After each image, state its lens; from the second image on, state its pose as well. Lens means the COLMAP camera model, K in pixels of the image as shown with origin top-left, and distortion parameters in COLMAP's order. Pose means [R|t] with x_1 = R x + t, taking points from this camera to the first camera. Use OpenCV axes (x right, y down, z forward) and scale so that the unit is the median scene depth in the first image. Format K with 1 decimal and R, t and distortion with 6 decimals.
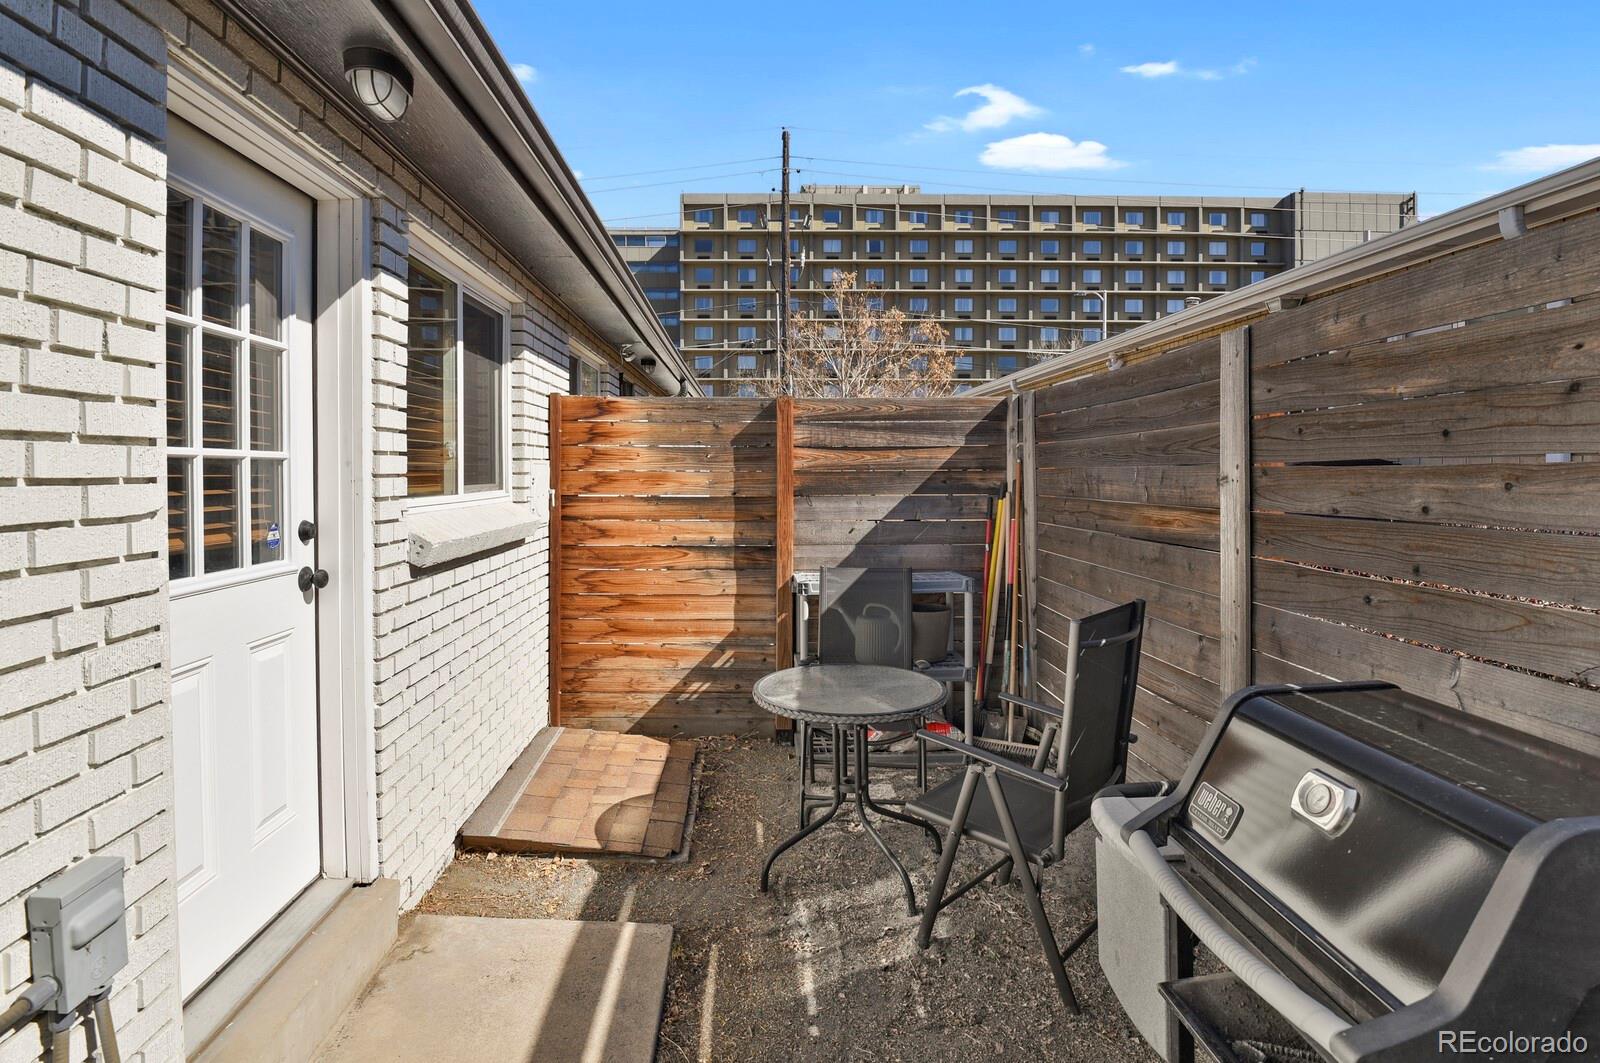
lens RADIAL K [[783.9, 0, 758.4], [0, 783.9, 474.9], [0, 0, 1]] dist [-0.023077, -0.004492]
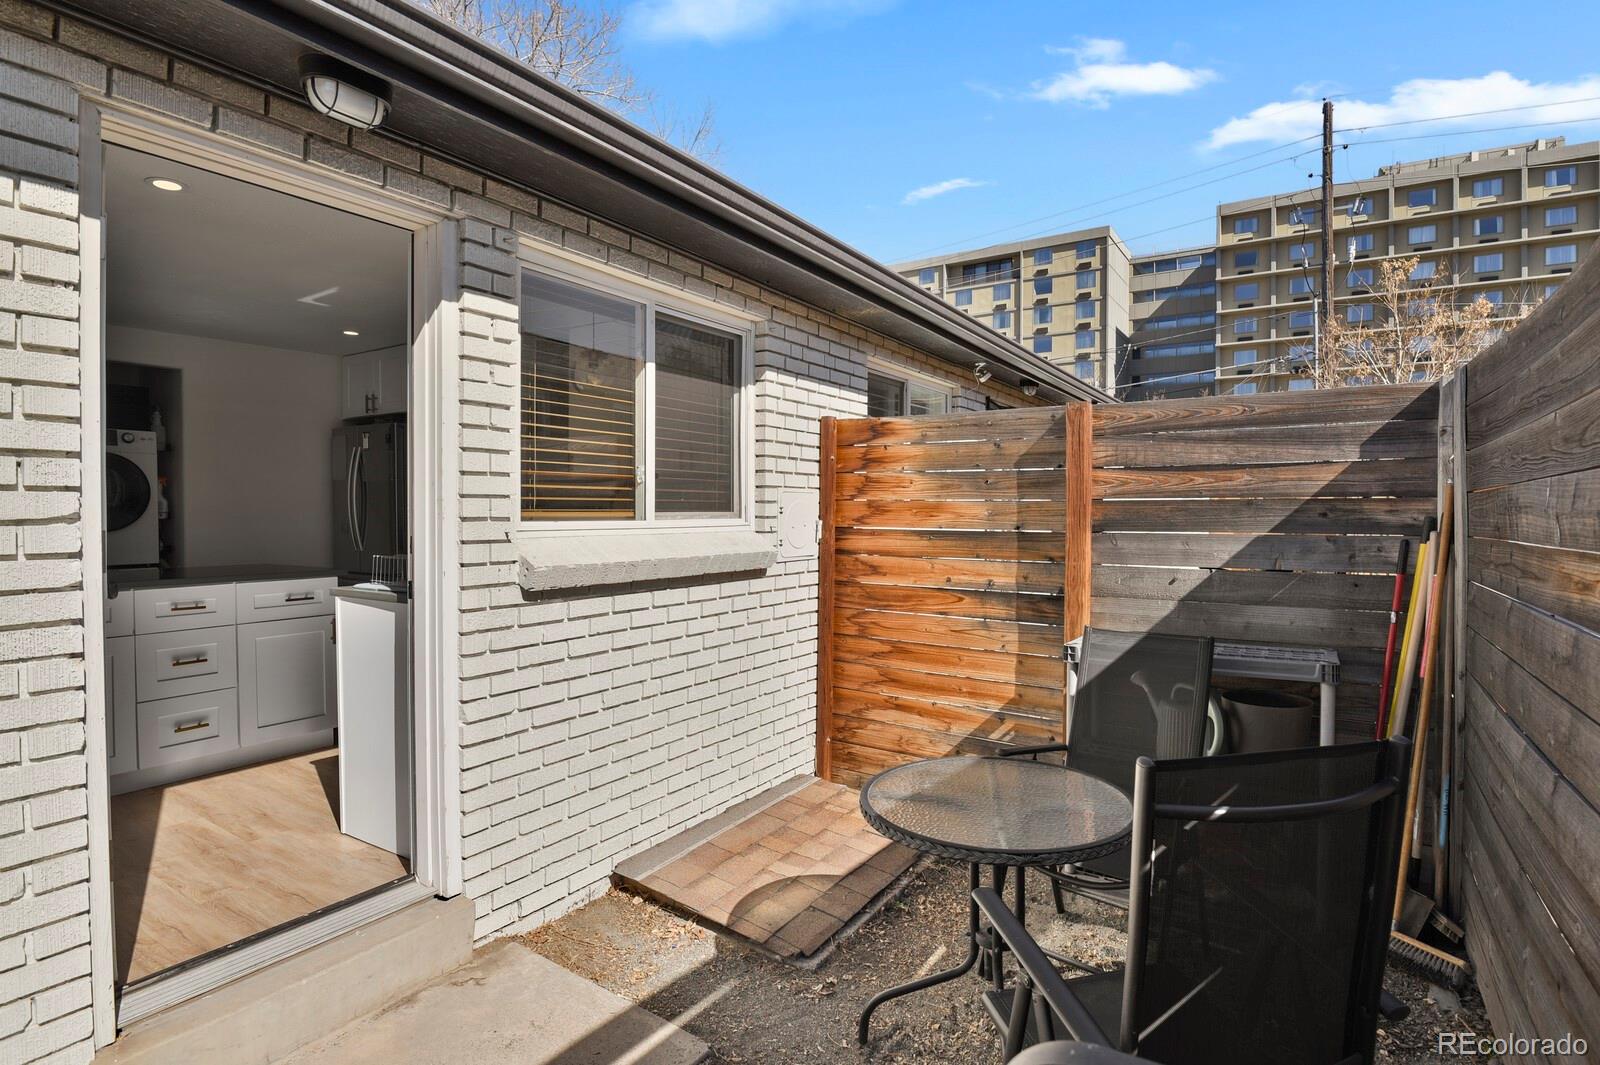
lens RADIAL K [[783.9, 0, 828.4], [0, 783.9, 520.4], [0, 0, 1]] dist [-0.023077, -0.004492]
pose [[0.843918, 0.009598, -0.536386, 0.237545], [-0.007133, 0.999952, 0.006670, 0.012095], [0.536425, -0.001803, 0.843946, 0.214722]]
